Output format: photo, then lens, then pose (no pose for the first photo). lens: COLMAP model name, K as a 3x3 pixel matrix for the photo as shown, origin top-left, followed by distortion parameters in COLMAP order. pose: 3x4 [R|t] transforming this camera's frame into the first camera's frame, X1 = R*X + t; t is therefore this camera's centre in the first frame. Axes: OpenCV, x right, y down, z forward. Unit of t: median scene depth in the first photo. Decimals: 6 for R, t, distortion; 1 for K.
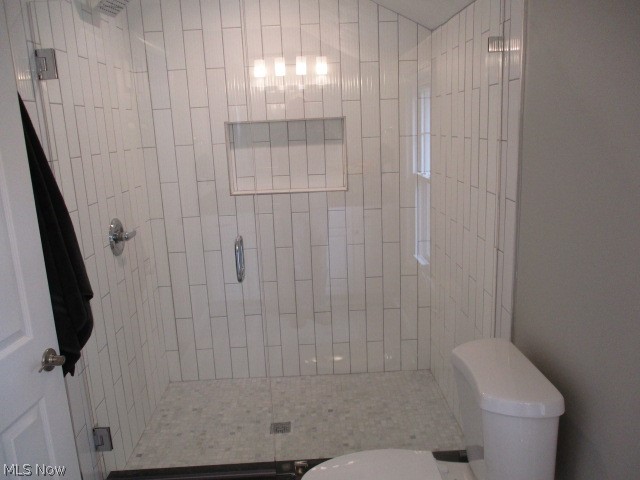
lens RADIAL K [[524.3, 0, 321.9], [0, 524.3, 240.7], [0, 0, 1]] dist [-0.028555, 0.014353]
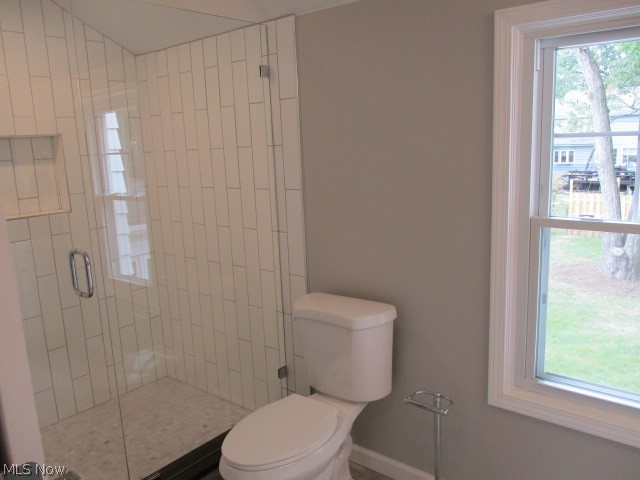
lens RADIAL K [[524.3, 0, 326.4], [0, 524.3, 238.5], [0, 0, 1]] dist [-0.028555, 0.014353]
pose [[0.664995, -0.131506, 0.735178, -0.360718], [0.179482, 0.983667, 0.013608, 0.022822], [-0.724960, 0.122902, 0.677737, 0.035836]]
